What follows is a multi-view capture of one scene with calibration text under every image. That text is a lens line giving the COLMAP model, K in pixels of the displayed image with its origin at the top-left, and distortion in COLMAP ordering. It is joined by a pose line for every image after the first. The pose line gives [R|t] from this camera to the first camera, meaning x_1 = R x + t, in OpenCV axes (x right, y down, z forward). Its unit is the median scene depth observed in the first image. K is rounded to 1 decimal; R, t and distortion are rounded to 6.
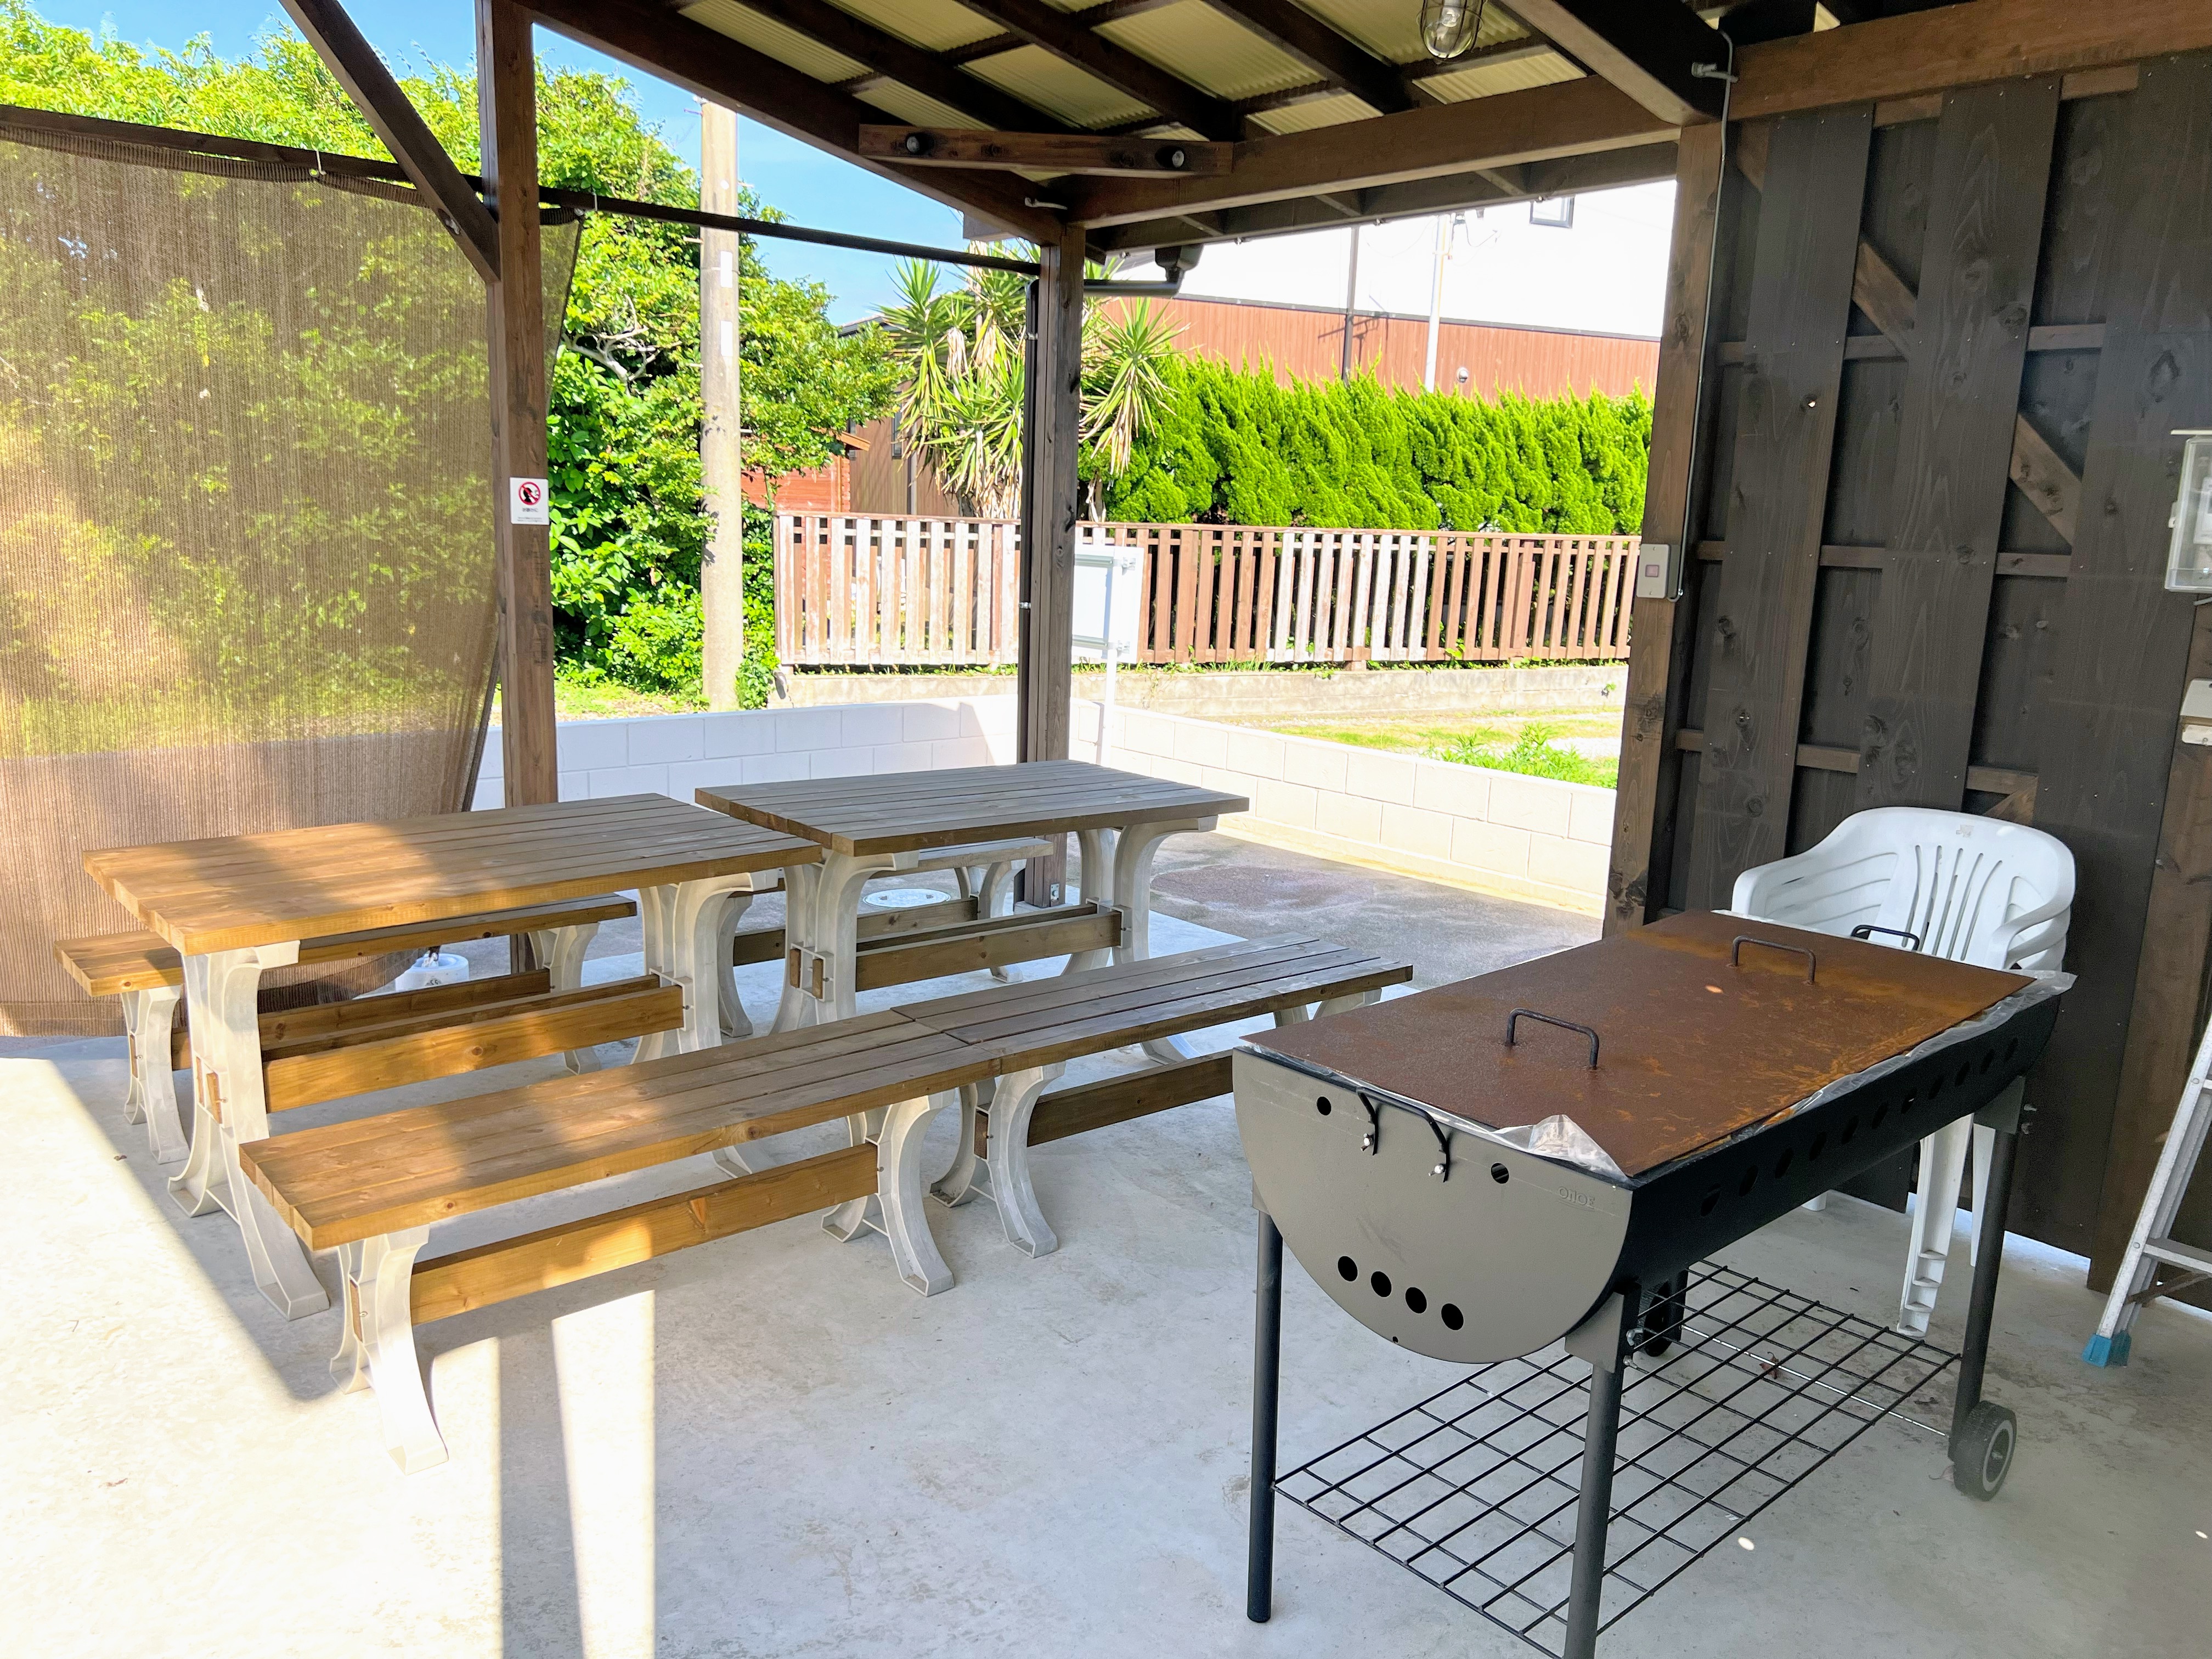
lens RADIAL K [[1685.9, 0, 1106.0], [0, 1685.9, 829.5], [0, 0, 1]] dist [0.117273, -0.199716]
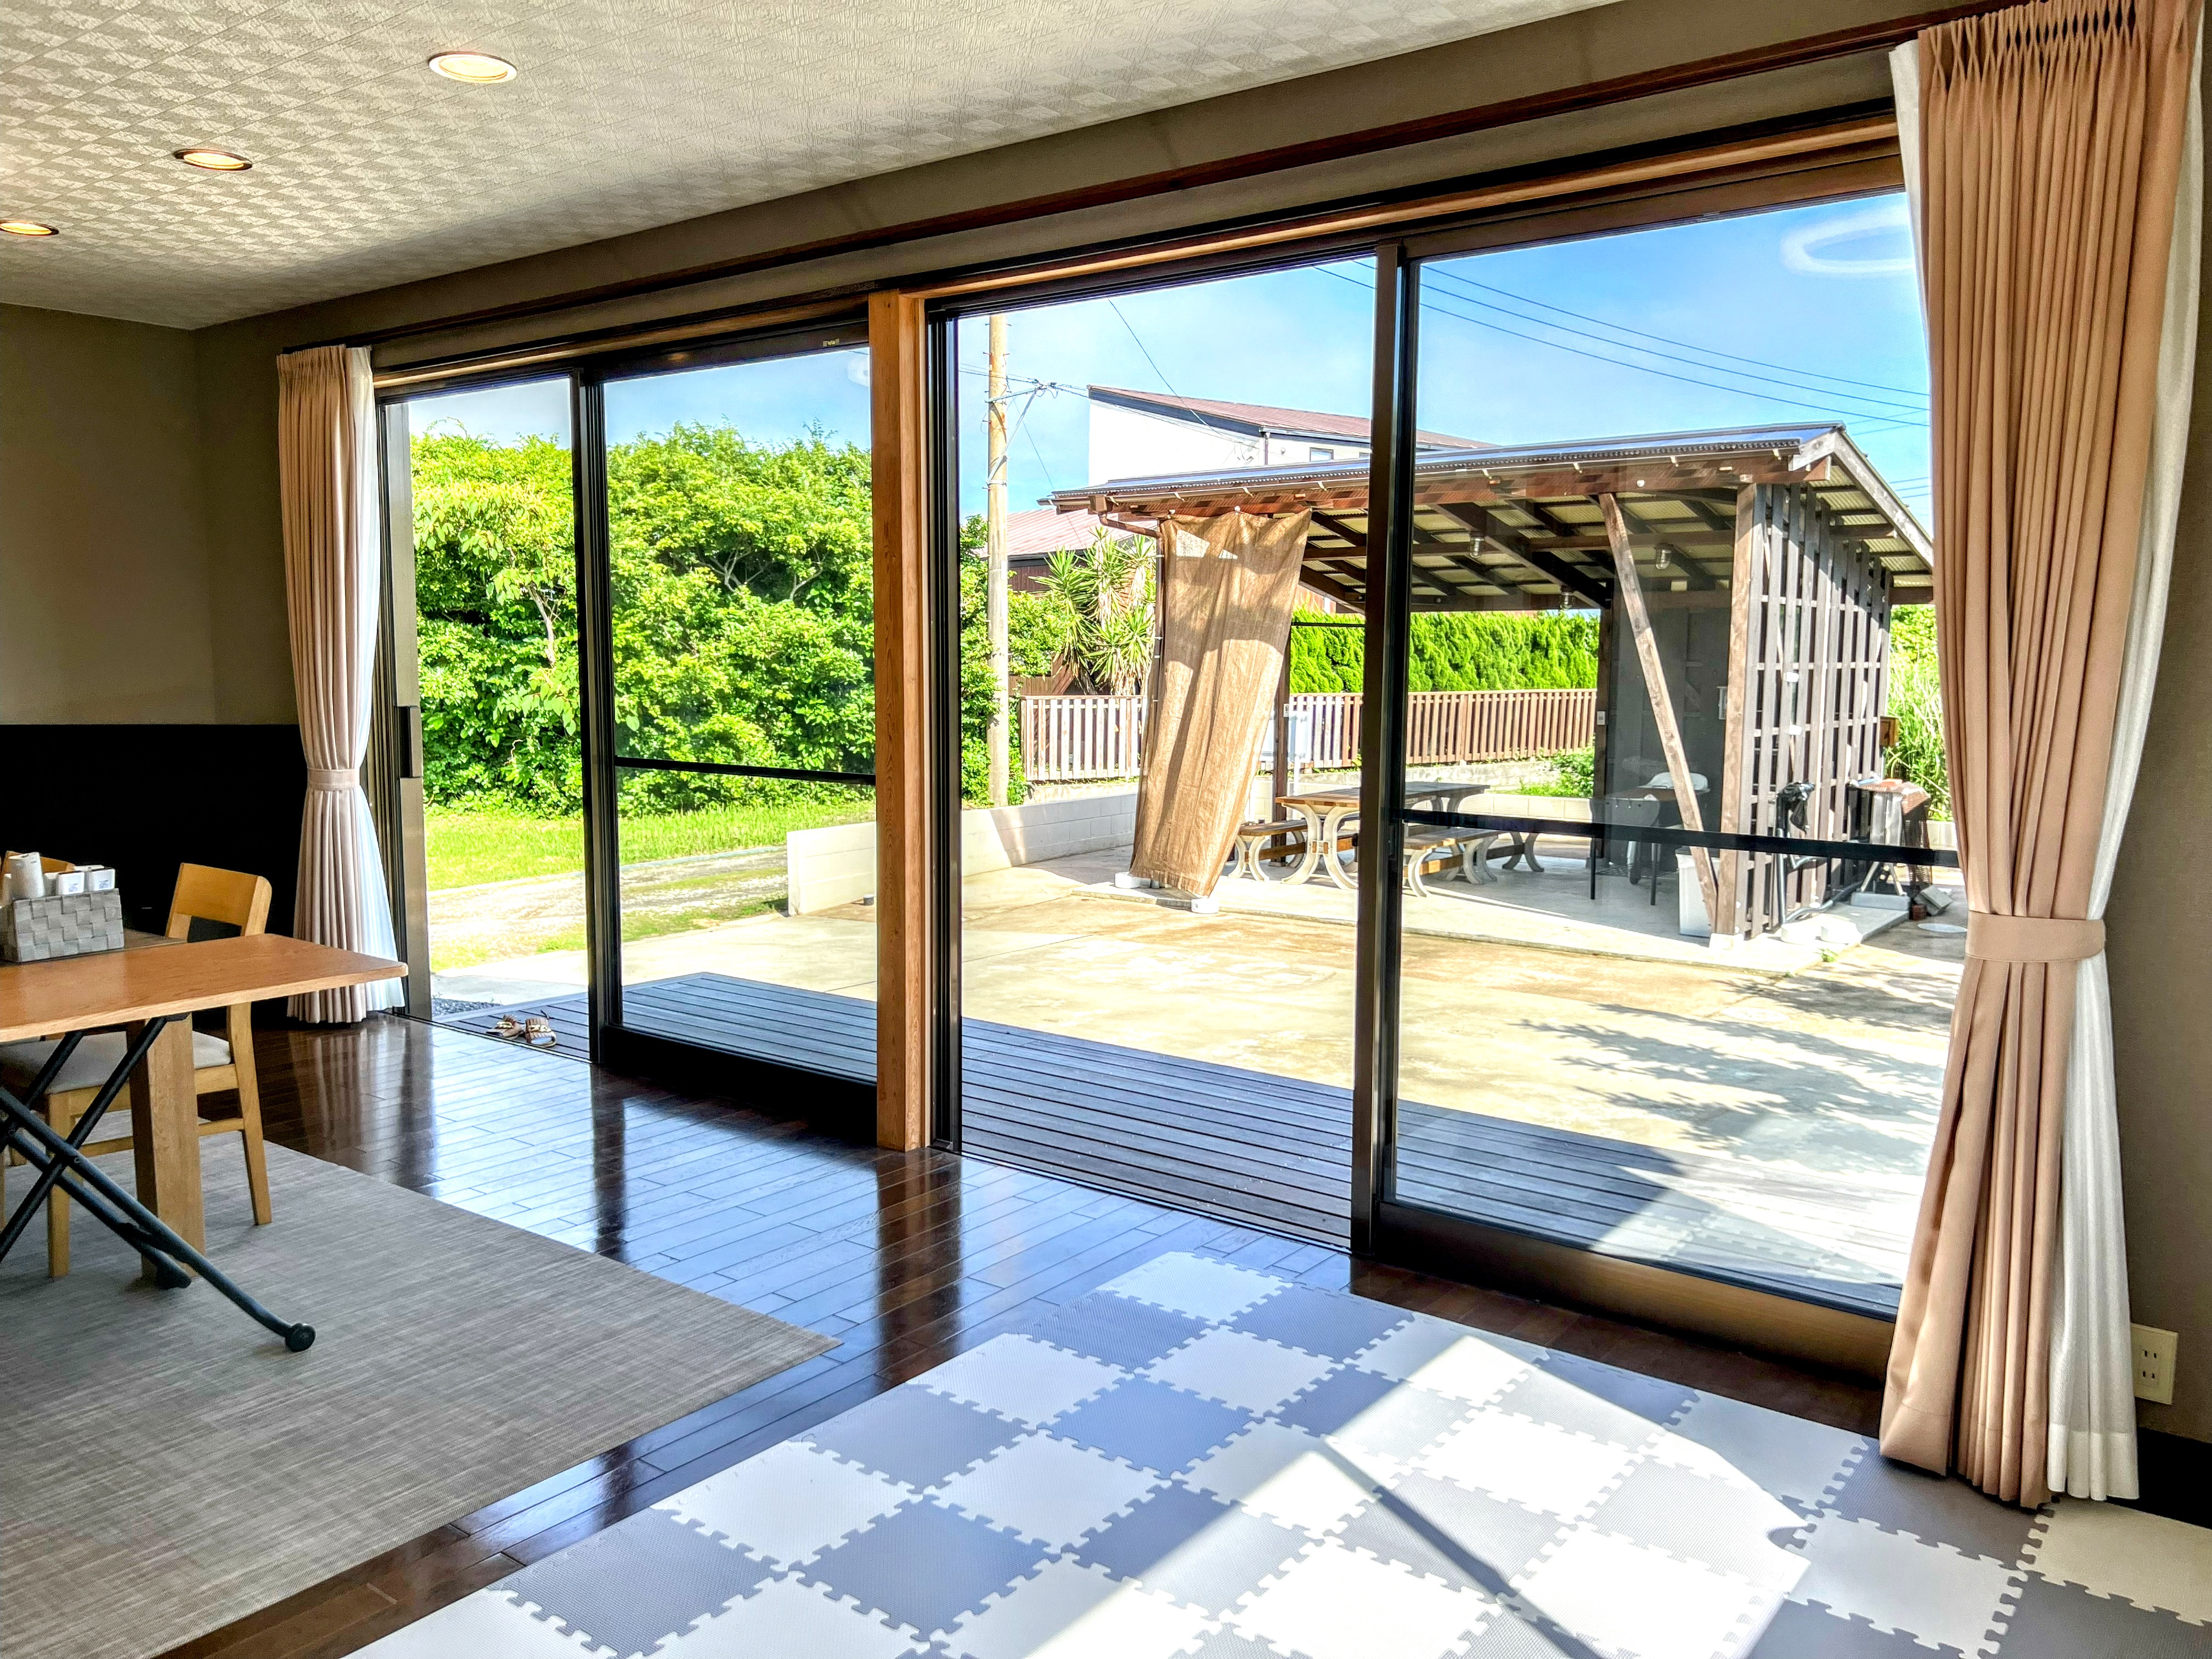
lens RADIAL K [[1685.9, 0, 1106.0], [0, 1685.9, 829.5], [0, 0, 1]] dist [0.117273, -0.199716]
pose [[0.980563, -0.047546, 0.190354, -0.401400], [0.063366, 0.994946, -0.077899, 0.087262], [-0.185689, 0.088447, 0.978620, -0.670001]]
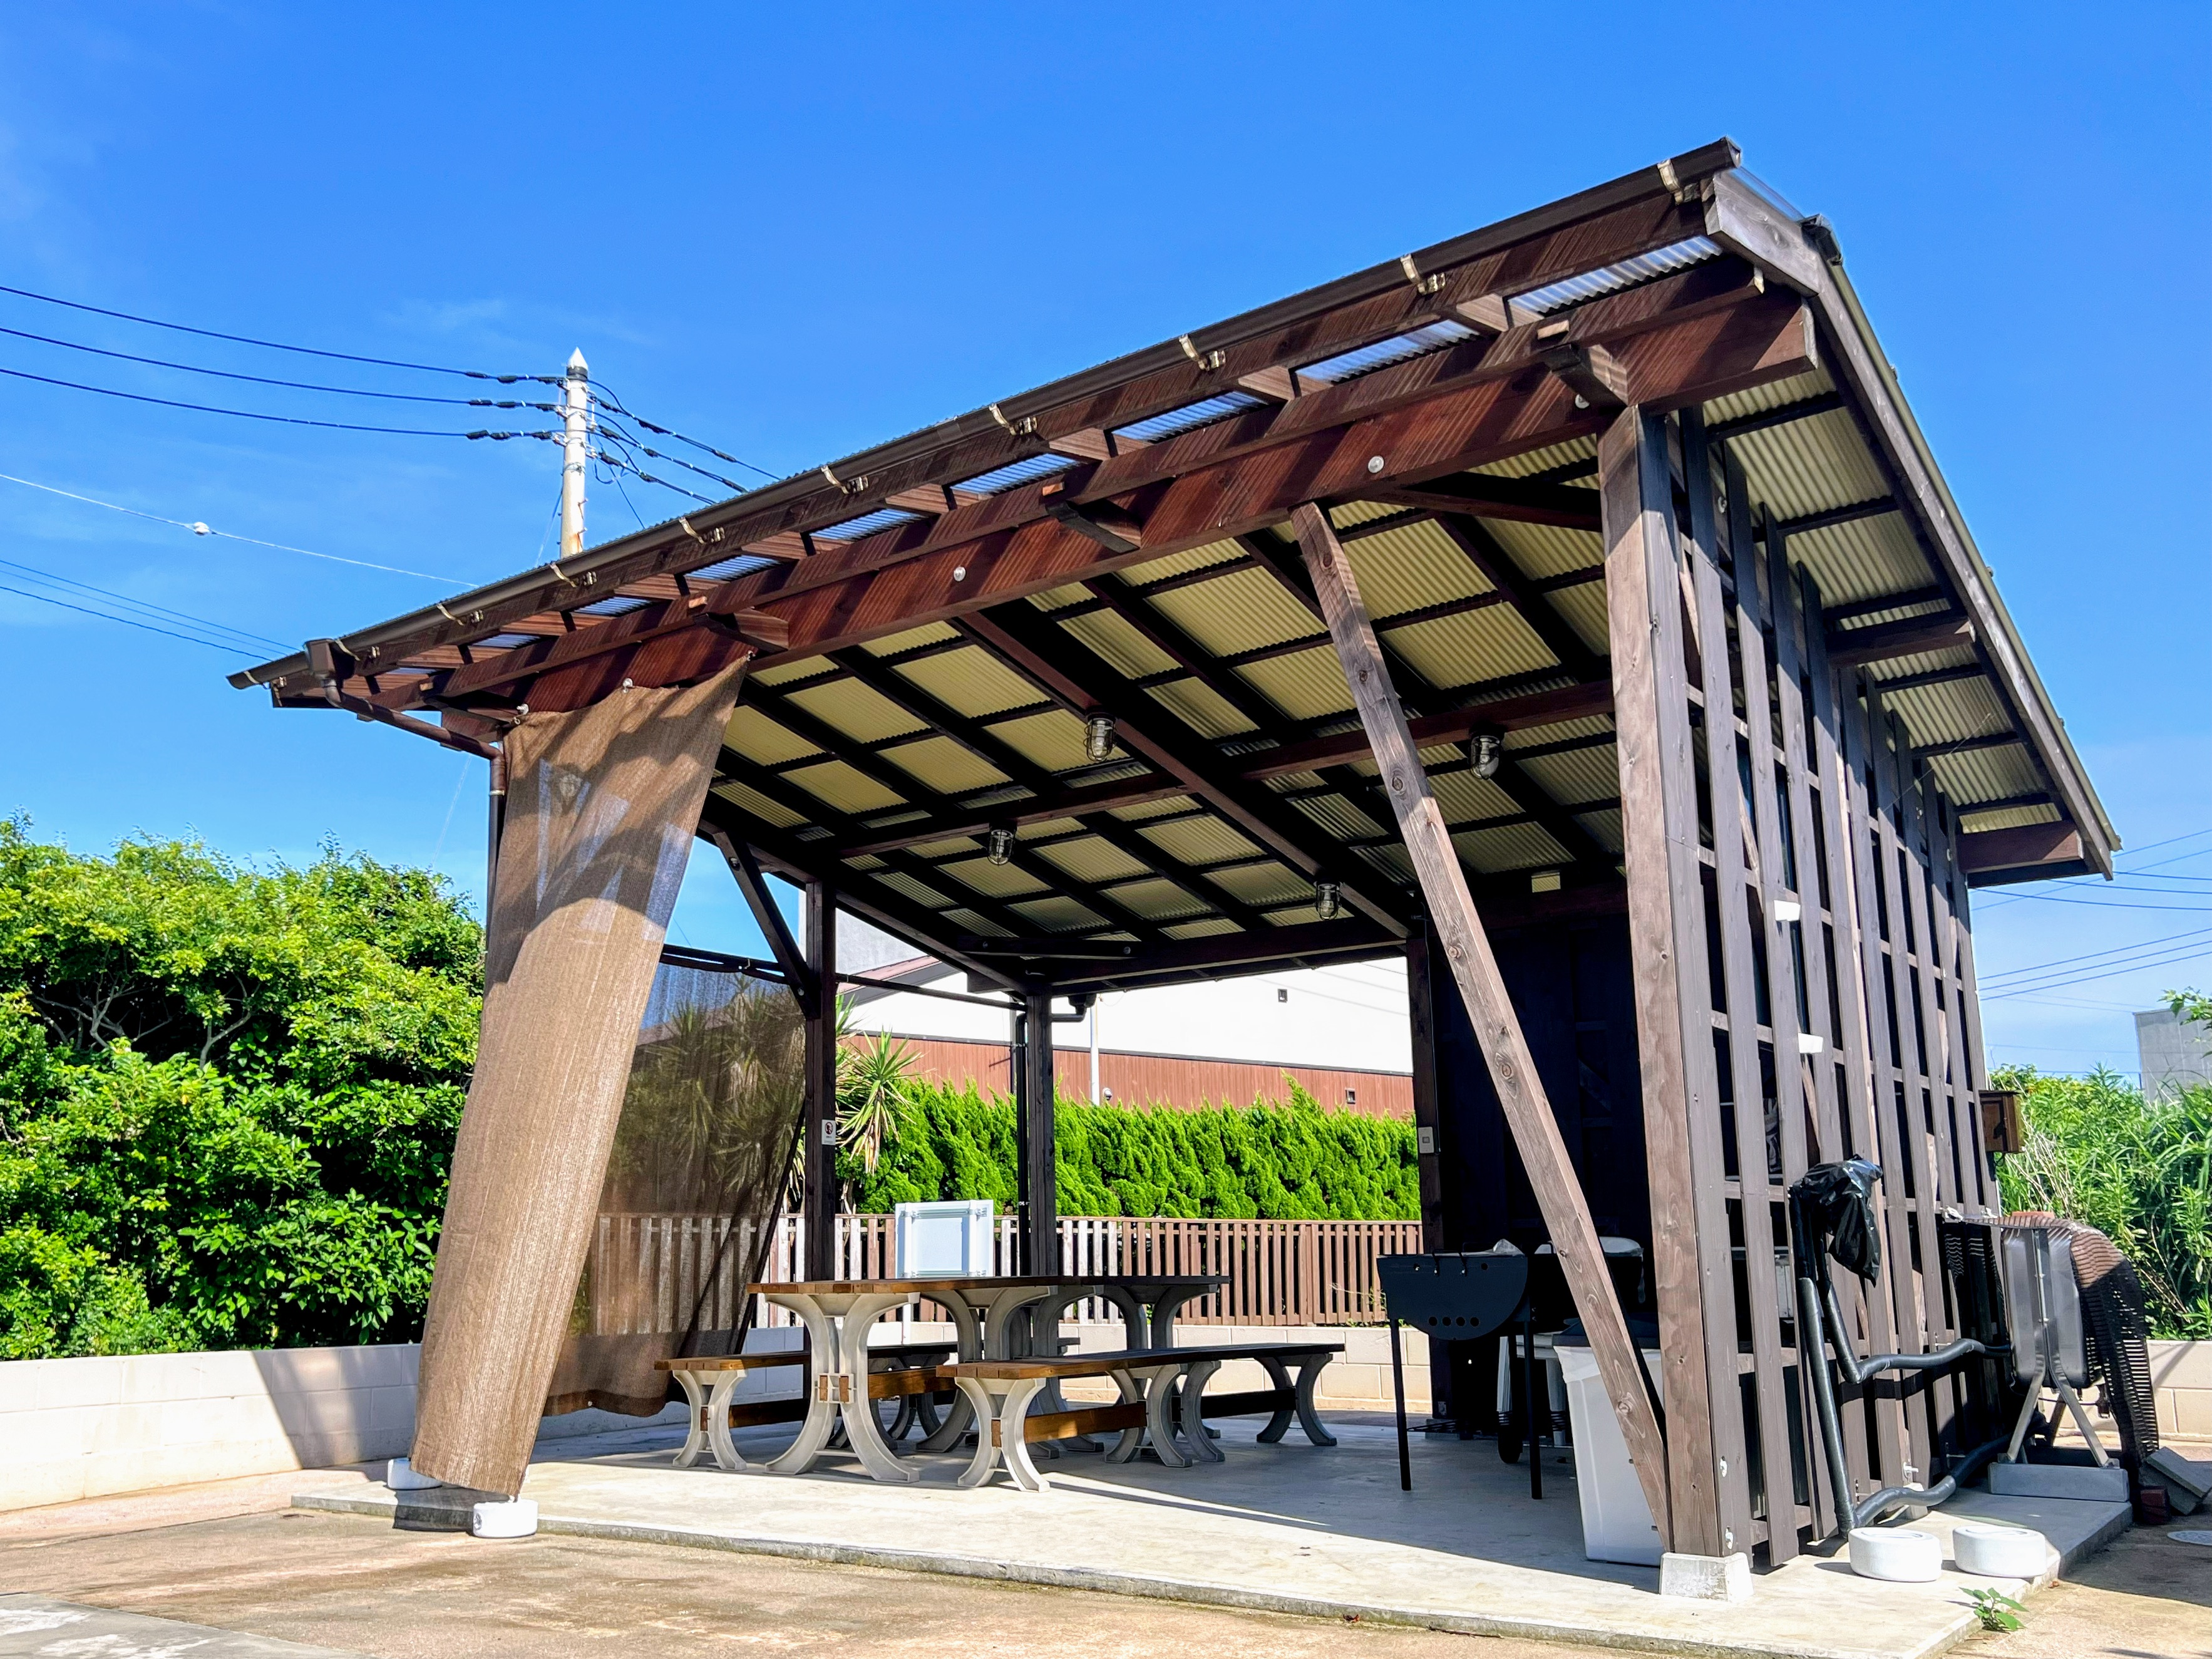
lens RADIAL K [[1921.5, 0, 972.5], [0, 1921.5, 945.3], [0, 0, 1]] dist [0.120222, -0.157436]
pose [[0.980889, -0.013016, 0.194134, -0.171890], [0.079513, 0.937457, -0.338898, 0.097075], [-0.177581, 0.347857, 0.920576, -0.291292]]
